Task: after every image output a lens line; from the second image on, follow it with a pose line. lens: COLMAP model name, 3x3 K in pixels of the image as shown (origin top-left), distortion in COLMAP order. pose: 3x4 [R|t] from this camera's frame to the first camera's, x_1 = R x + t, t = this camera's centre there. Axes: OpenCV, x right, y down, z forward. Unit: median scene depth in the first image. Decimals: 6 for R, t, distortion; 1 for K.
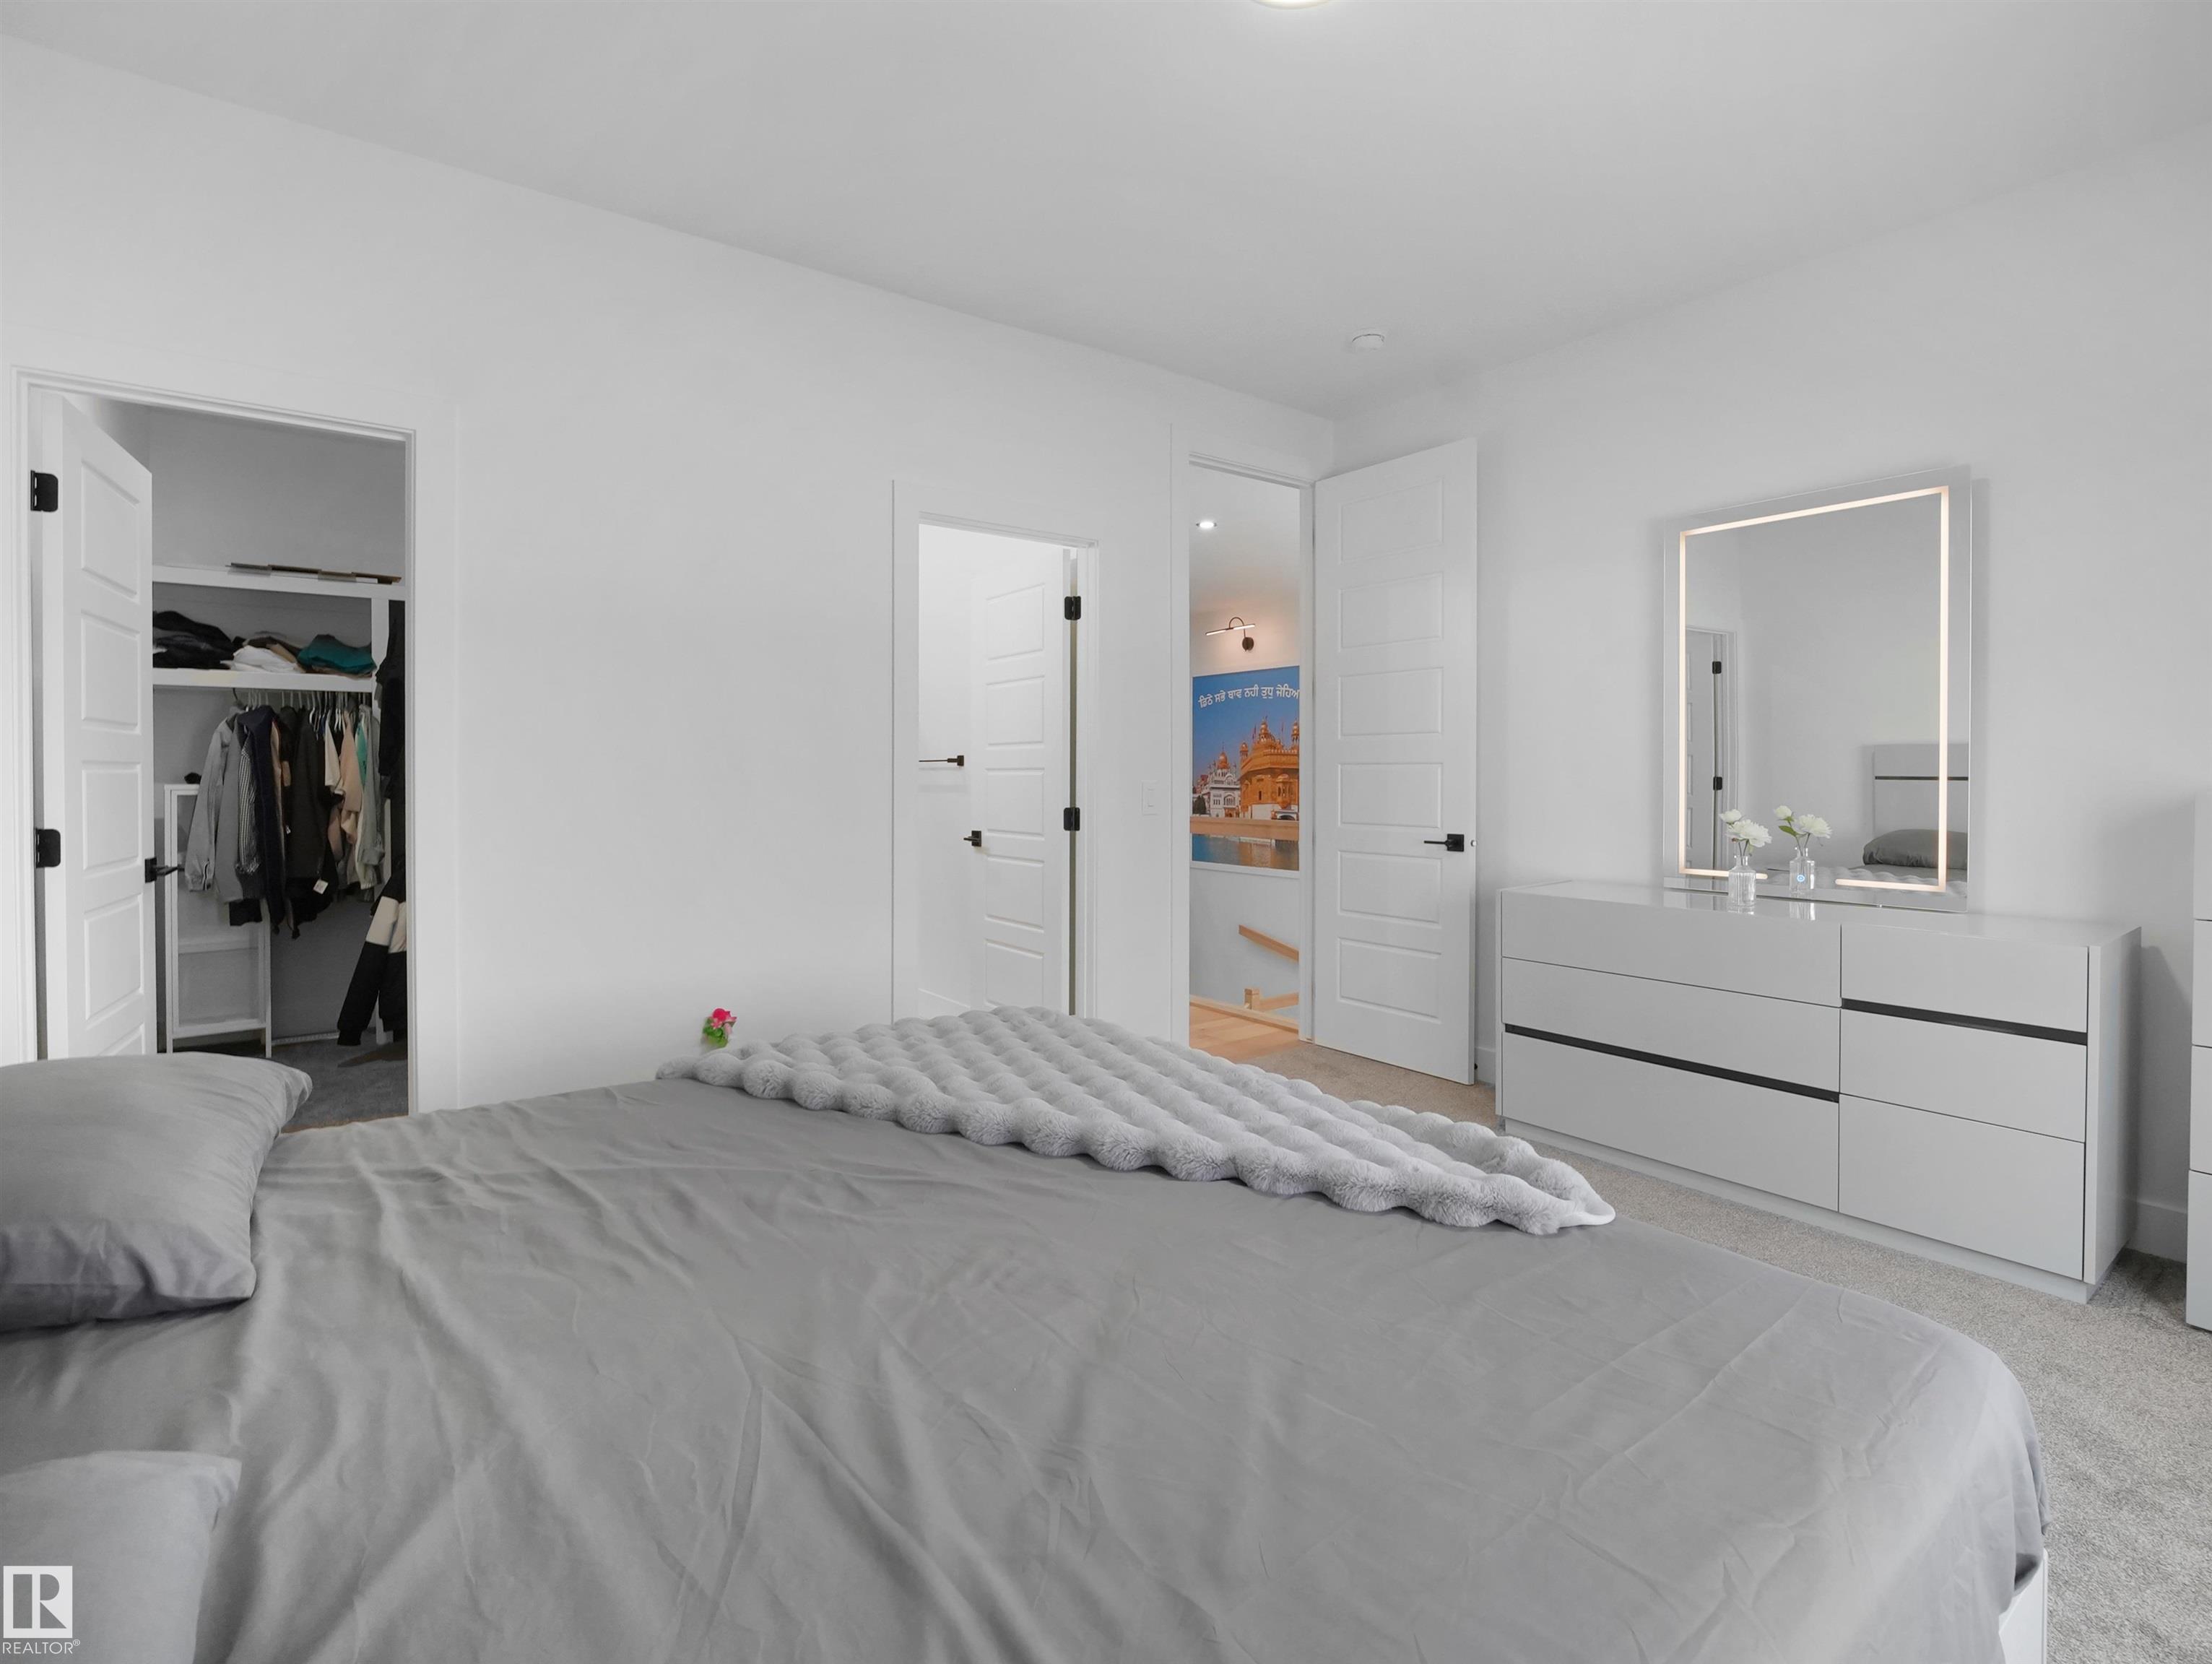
lens RADIAL K [[1136.9, 0, 1103.3], [0, 1136.9, 807.5], [0, 0, 1]] dist [-0.001974, -0.000582]
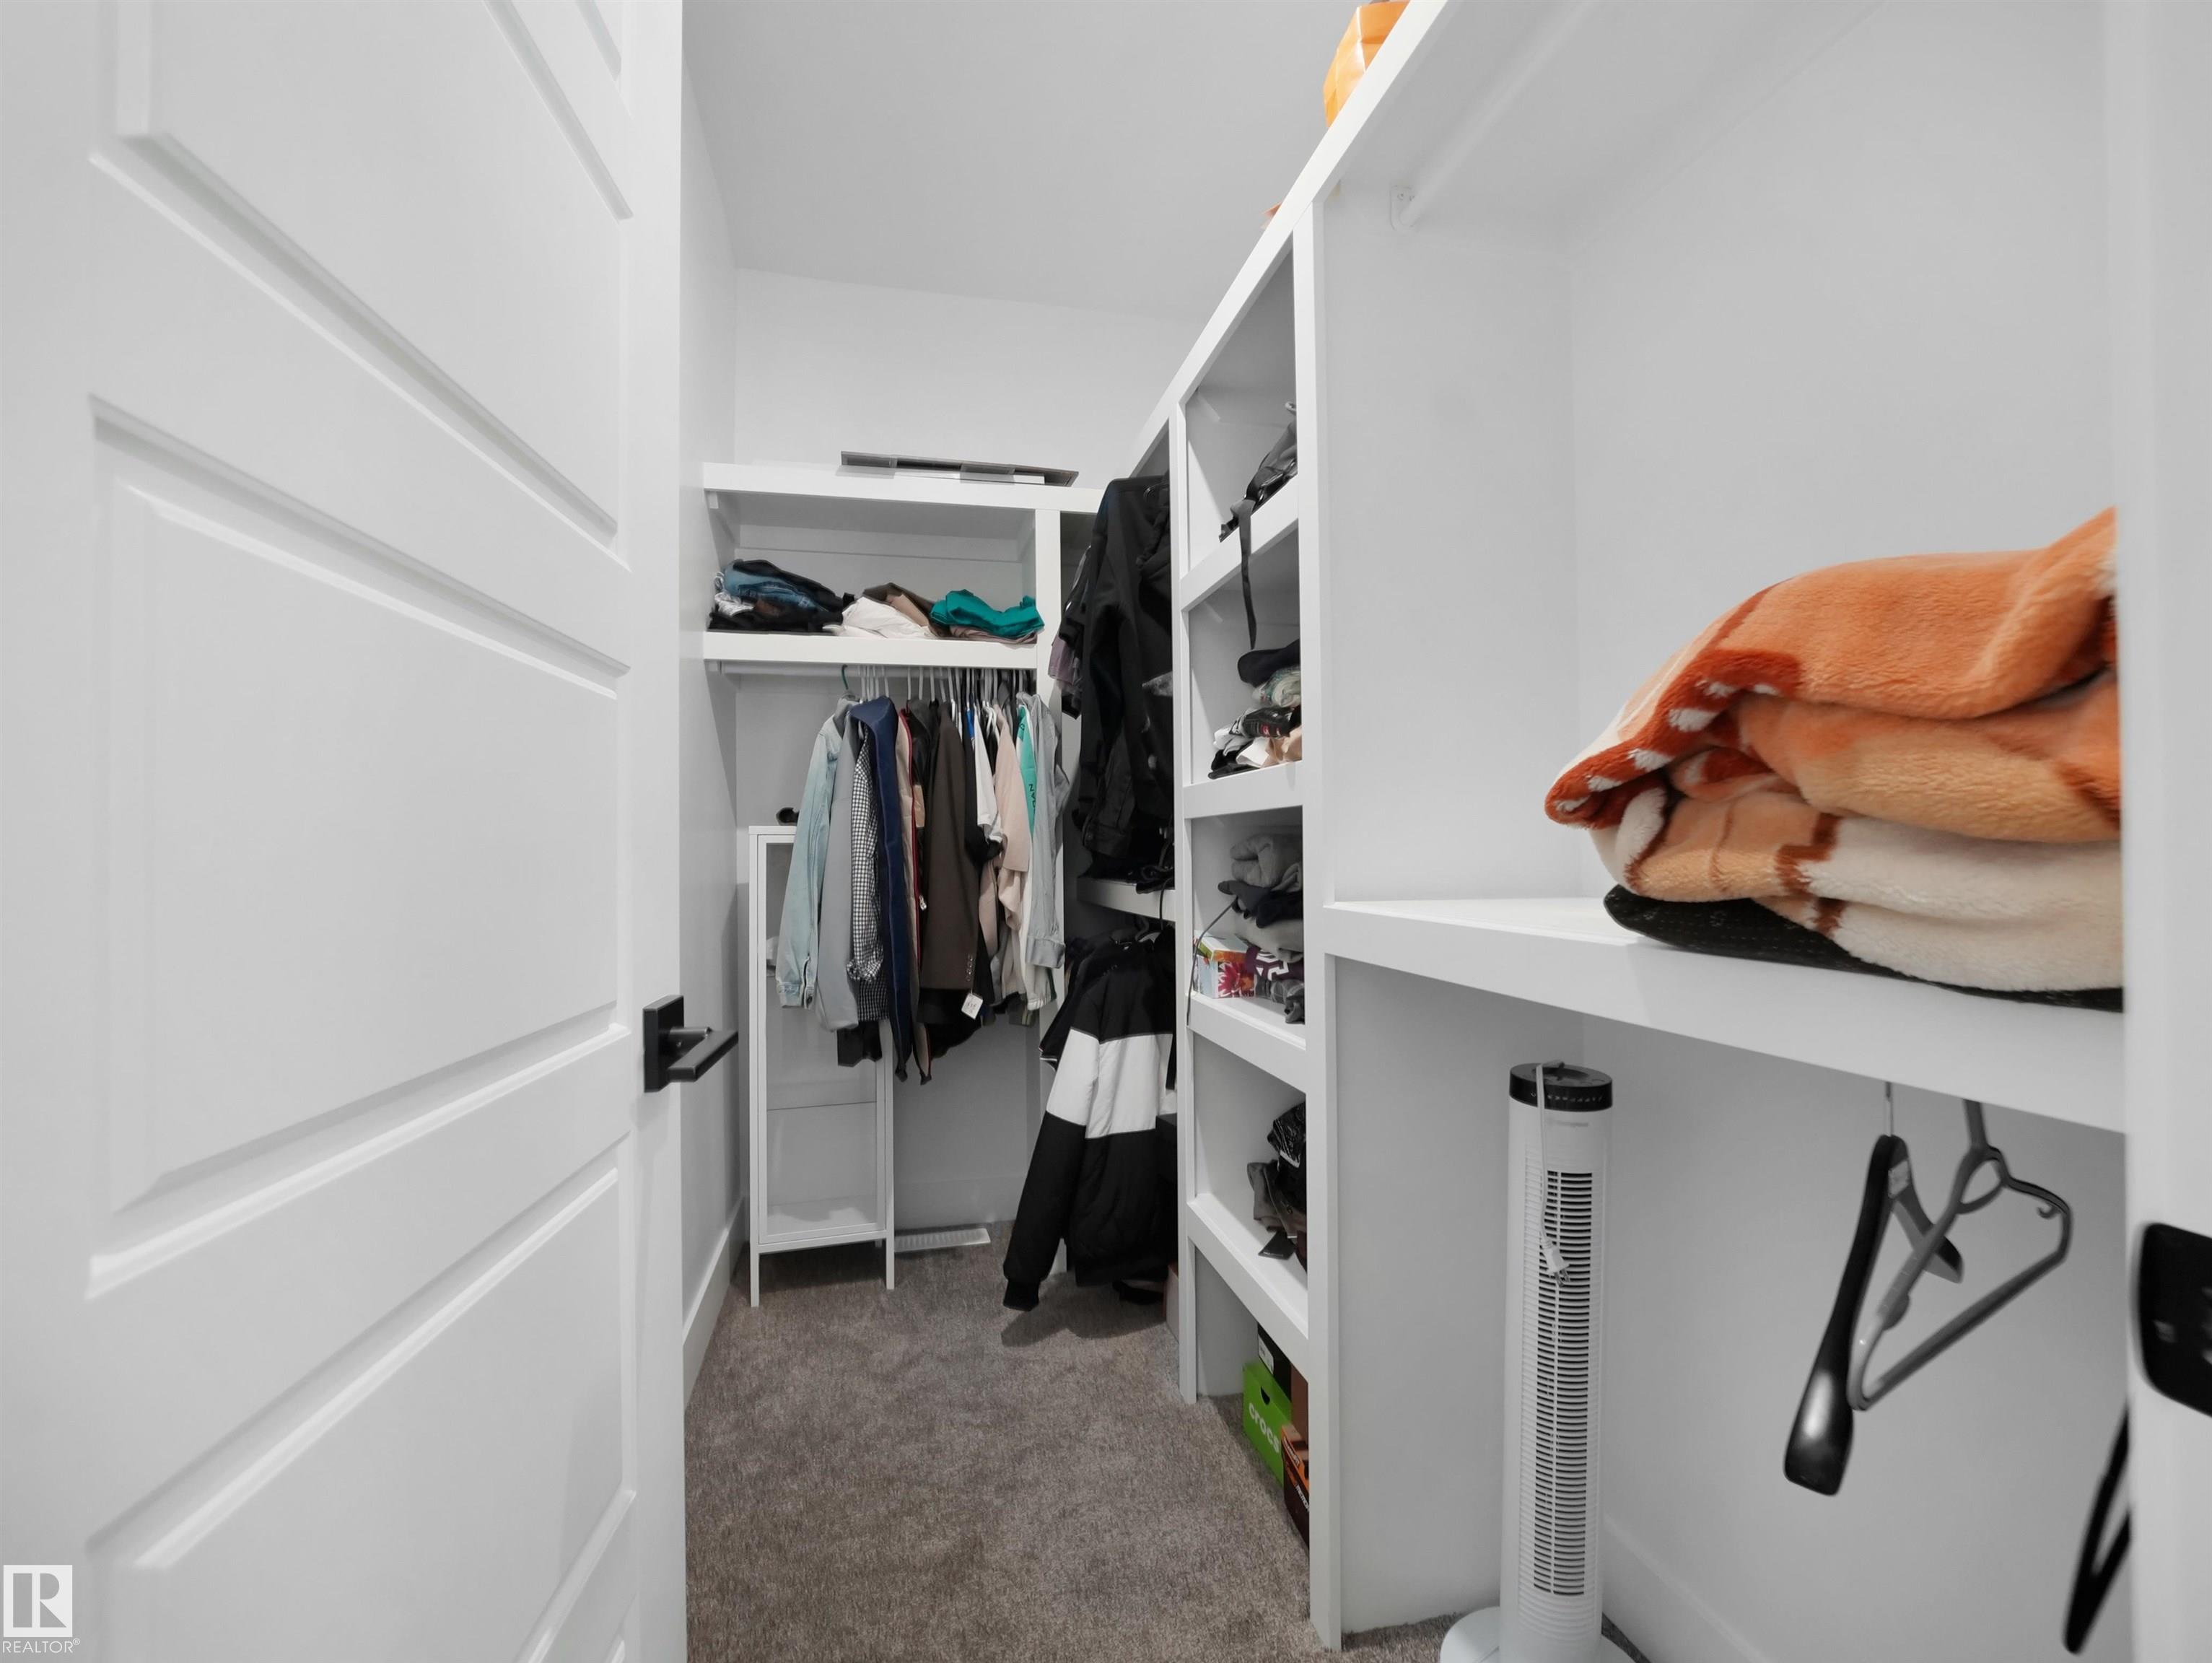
lens RADIAL K [[1101.8, 0, 1098.9], [0, 1101.8, 860.4], [0, 0, 1]] dist [0.022970, 0.000088]
pose [[0.919711, 0.003587, -0.392579, -0.412648], [-0.003884, 0.999992, 0.000039, -0.002162], [0.392576, 0.001489, 0.919718, 0.516773]]
